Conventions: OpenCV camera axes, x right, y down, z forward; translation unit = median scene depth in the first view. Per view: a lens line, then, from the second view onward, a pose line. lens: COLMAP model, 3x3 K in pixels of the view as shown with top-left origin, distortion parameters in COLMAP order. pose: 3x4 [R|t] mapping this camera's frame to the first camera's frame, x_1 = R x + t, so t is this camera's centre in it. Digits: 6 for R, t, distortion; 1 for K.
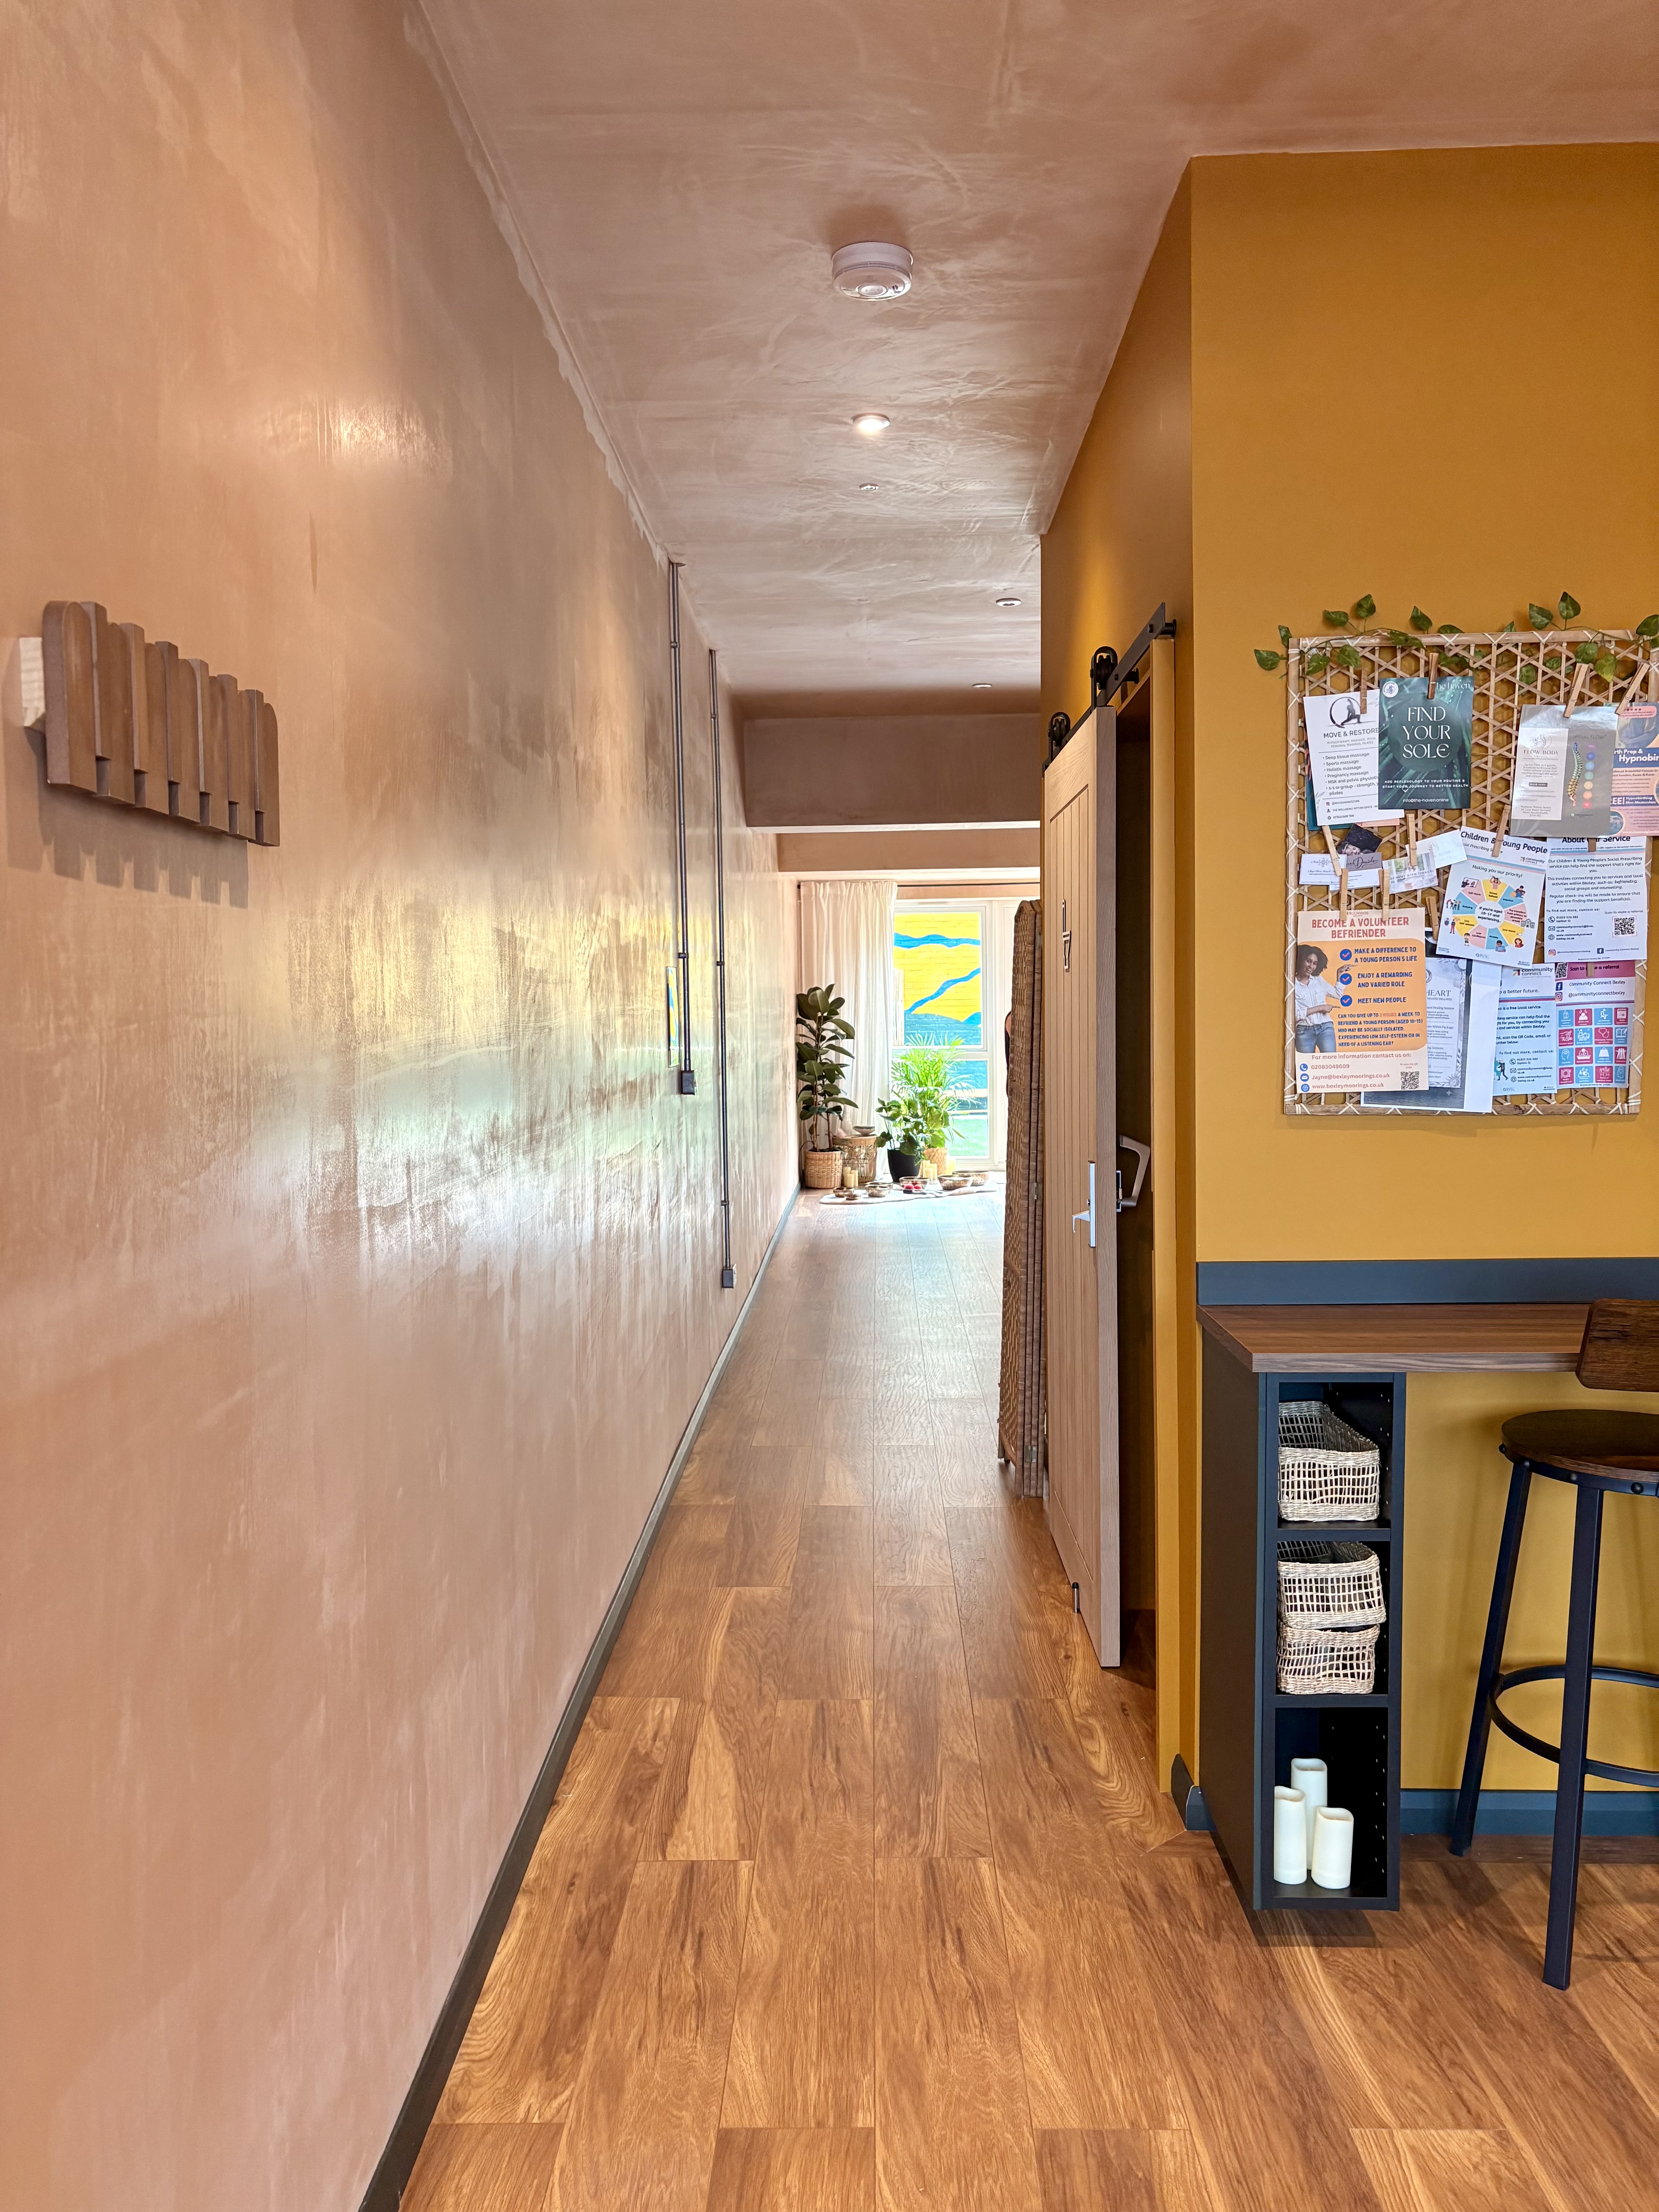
lens RADIAL K [[1739.2, 0, 828.1], [0, 1739.2, 1106.8], [0, 0, 1]] dist [0.036662, -0.049000]
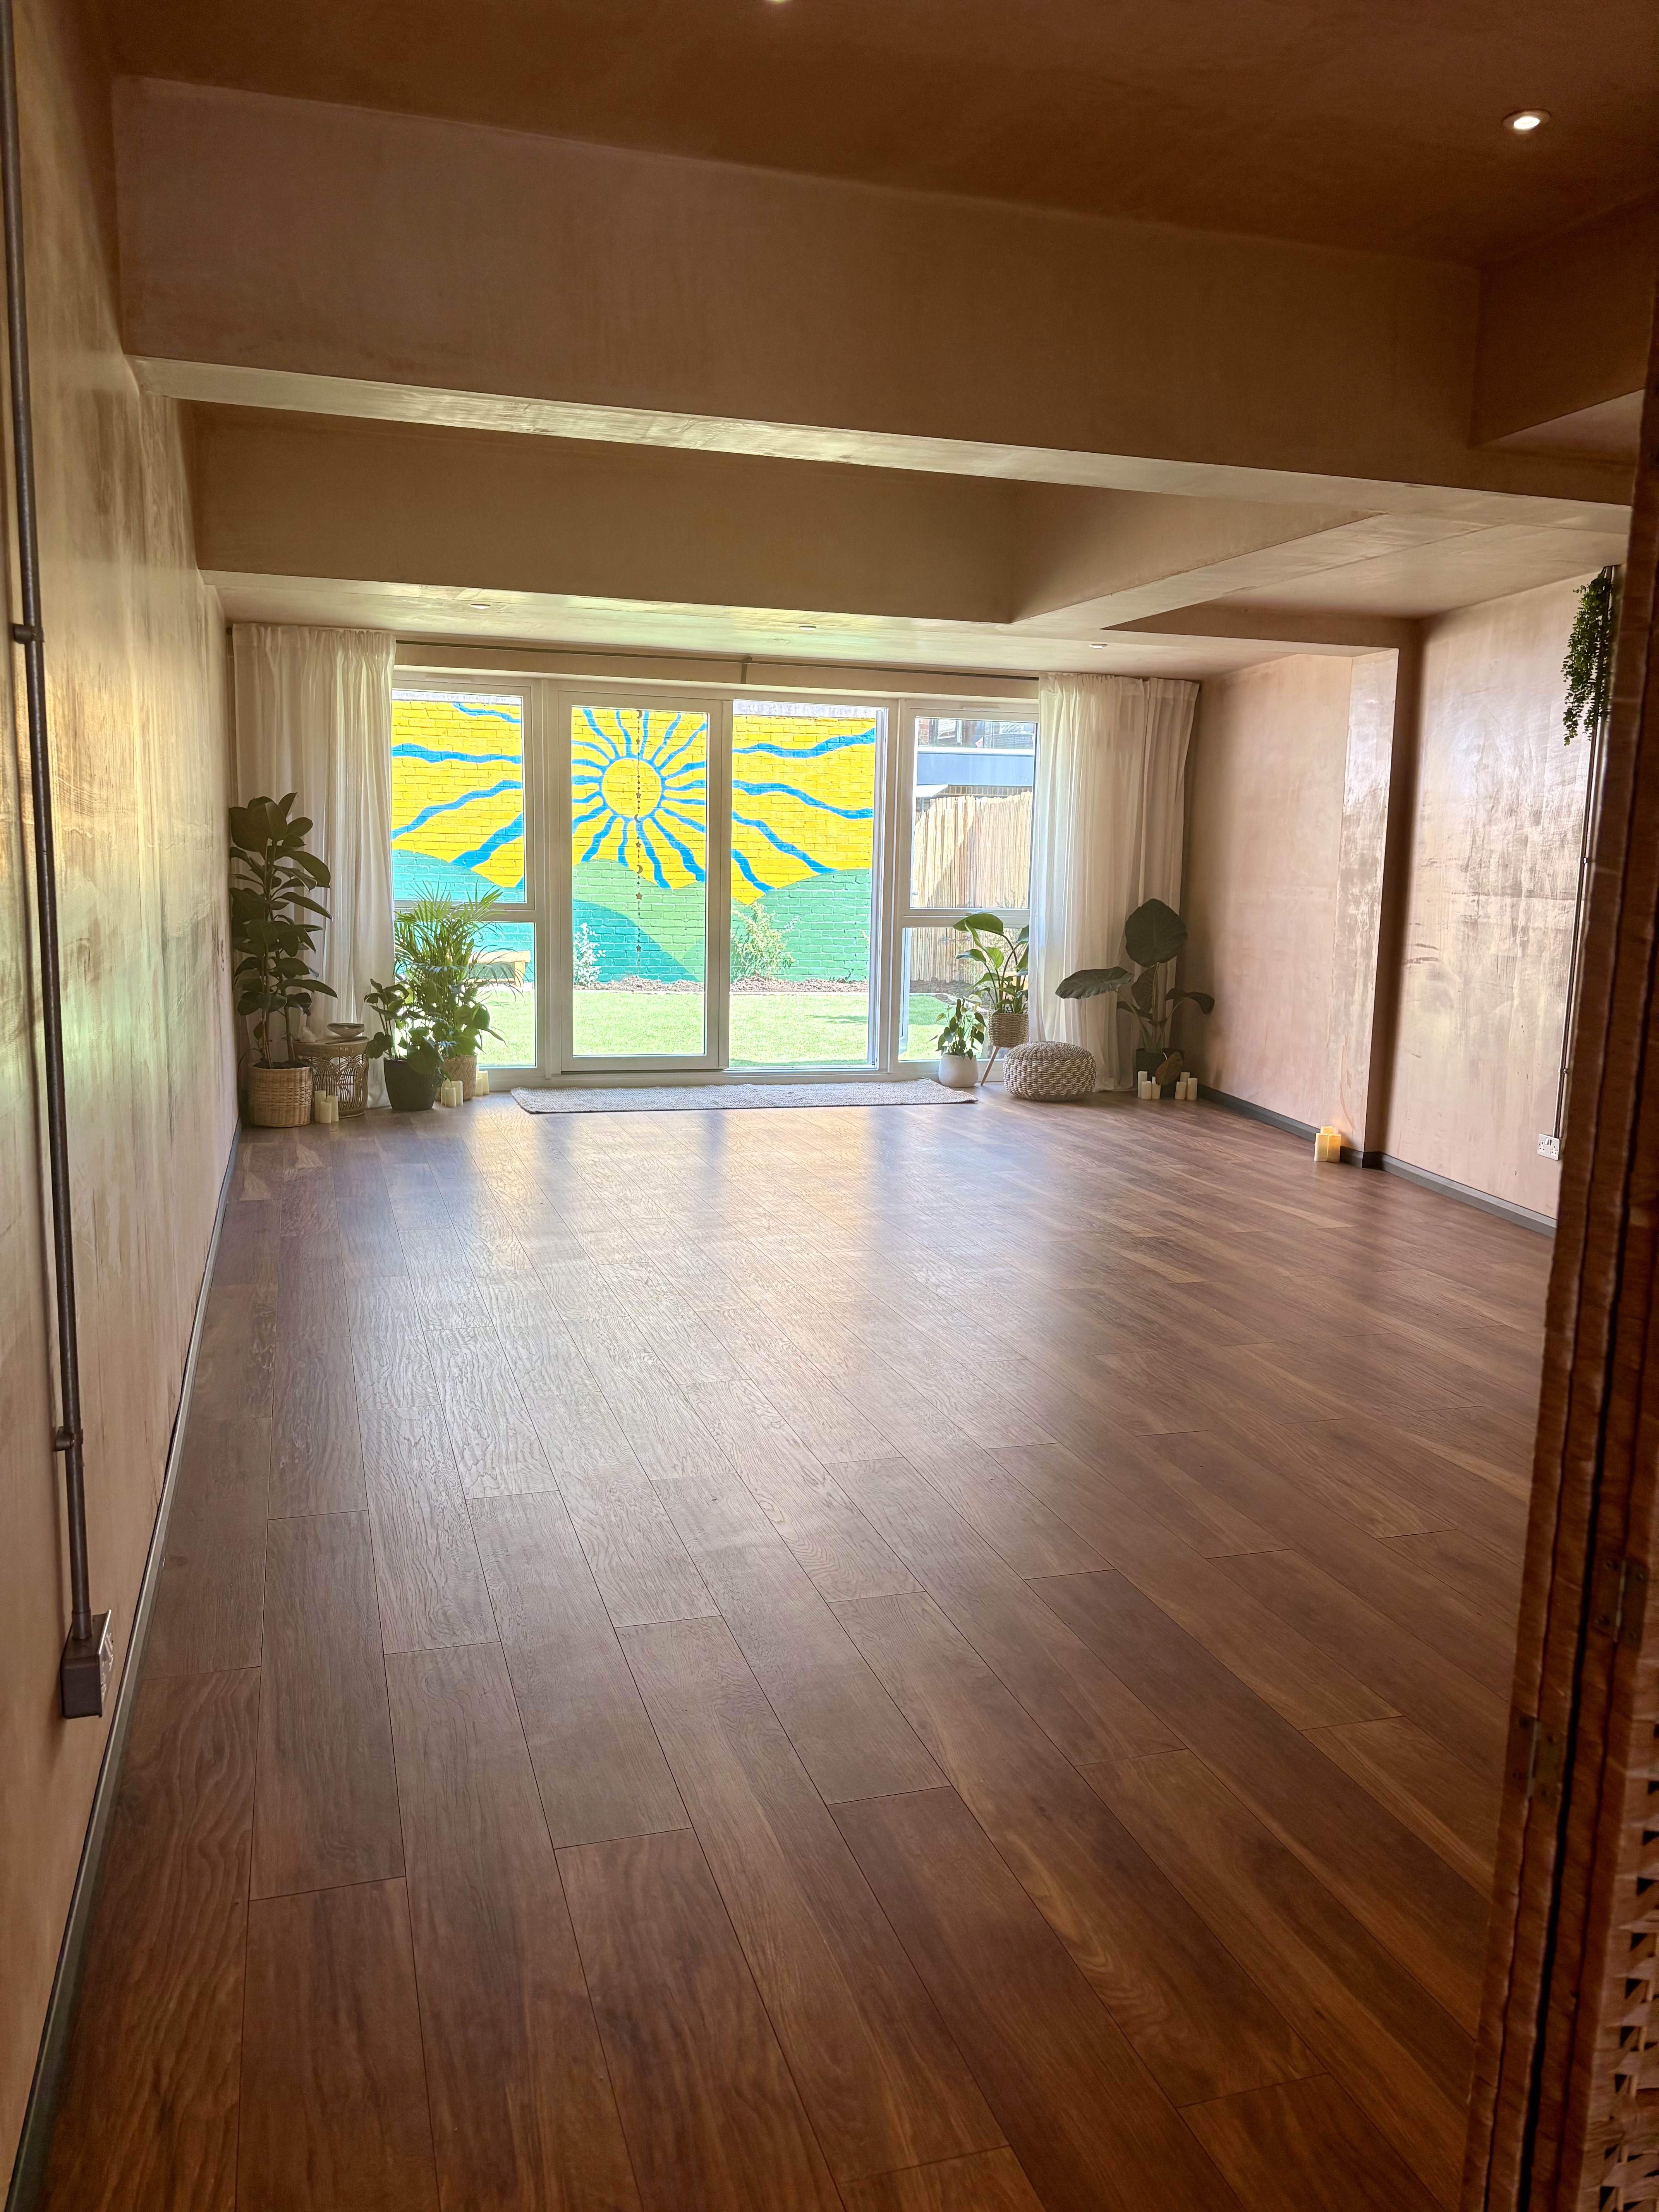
lens RADIAL K [[1739.2, 0, 822.2], [0, 1739.2, 1120.6], [0, 0, 1]] dist [0.036662, -0.049000]
pose [[0.949466, -0.012621, 0.313617, -0.014384], [-0.017471, 0.995517, 0.092954, -0.016306], [-0.313385, -0.093736, 0.944989, 0.347522]]
